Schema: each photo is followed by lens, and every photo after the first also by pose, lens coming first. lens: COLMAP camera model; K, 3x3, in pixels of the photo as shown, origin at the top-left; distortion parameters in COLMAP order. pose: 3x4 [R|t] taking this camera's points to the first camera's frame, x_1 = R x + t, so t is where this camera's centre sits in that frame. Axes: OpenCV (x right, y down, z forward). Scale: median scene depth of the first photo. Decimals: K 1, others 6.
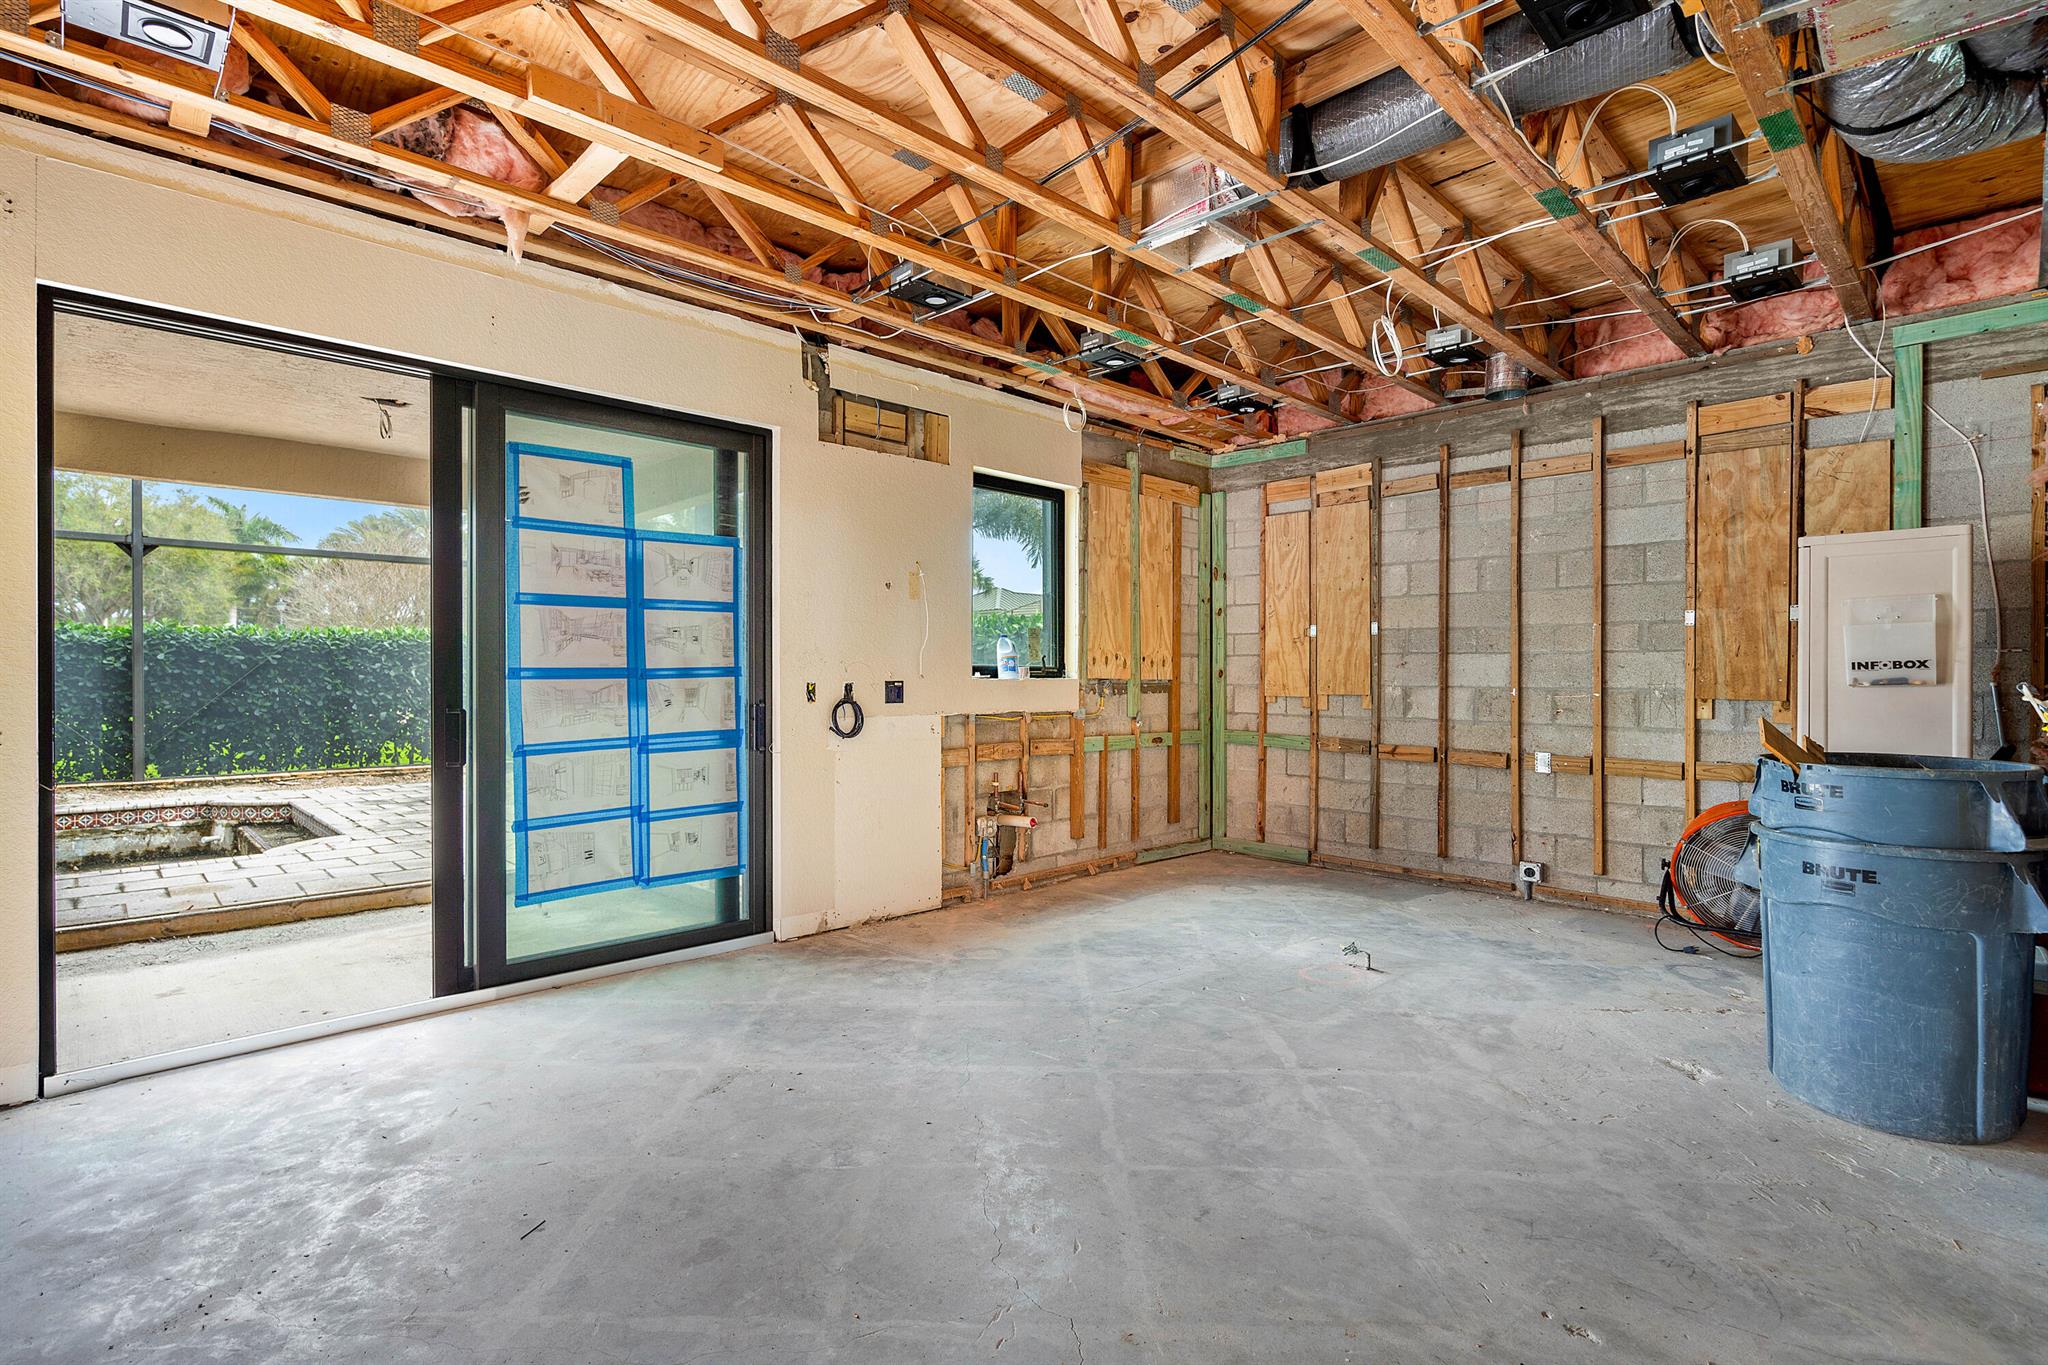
lens RADIAL K [[969.6, 0, 1024.6], [0, 969.6, 680.5], [0, 0, 1]] dist [-0.006528, -0.000266]
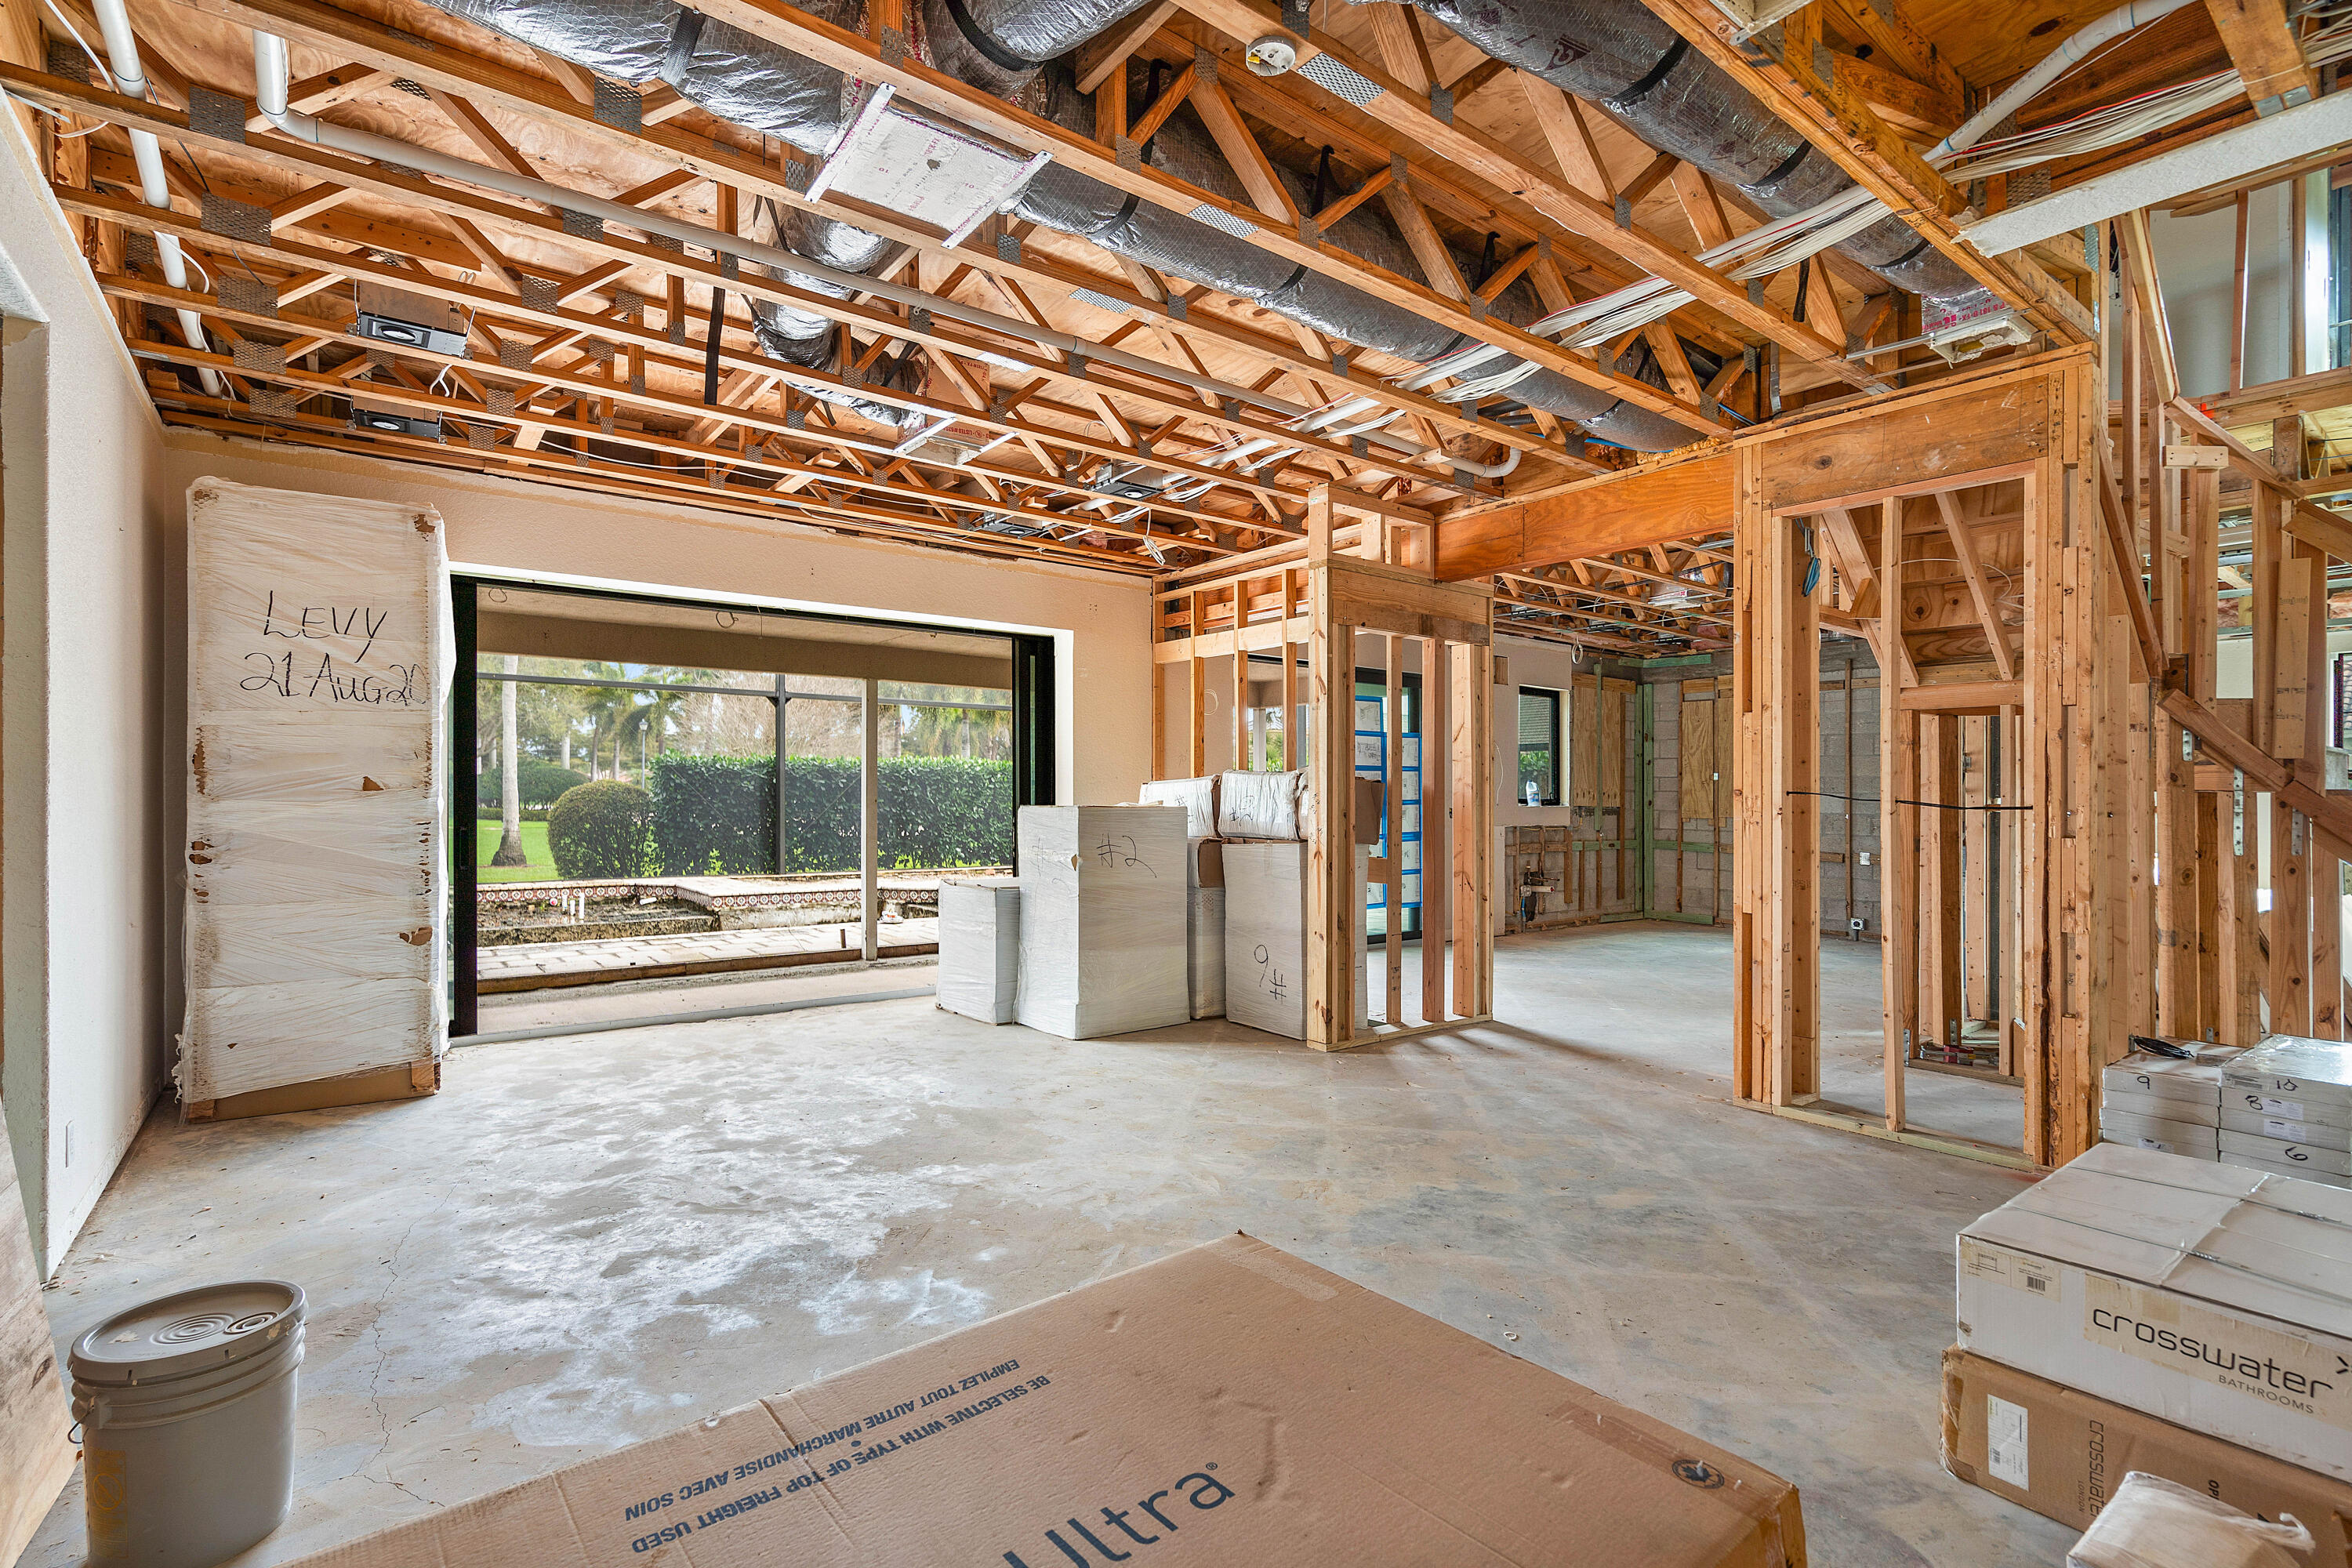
lens RADIAL K [[1113.5, 0, 1178.4], [0, 1113.5, 788.0], [0, 0, 1]] dist [-0.006528, -0.000266]
pose [[0.993982, 0.006779, -0.109334, -0.367863], [-0.008276, 0.999878, -0.013248, -0.001625], [0.109231, 0.014073, 0.993917, -0.878303]]
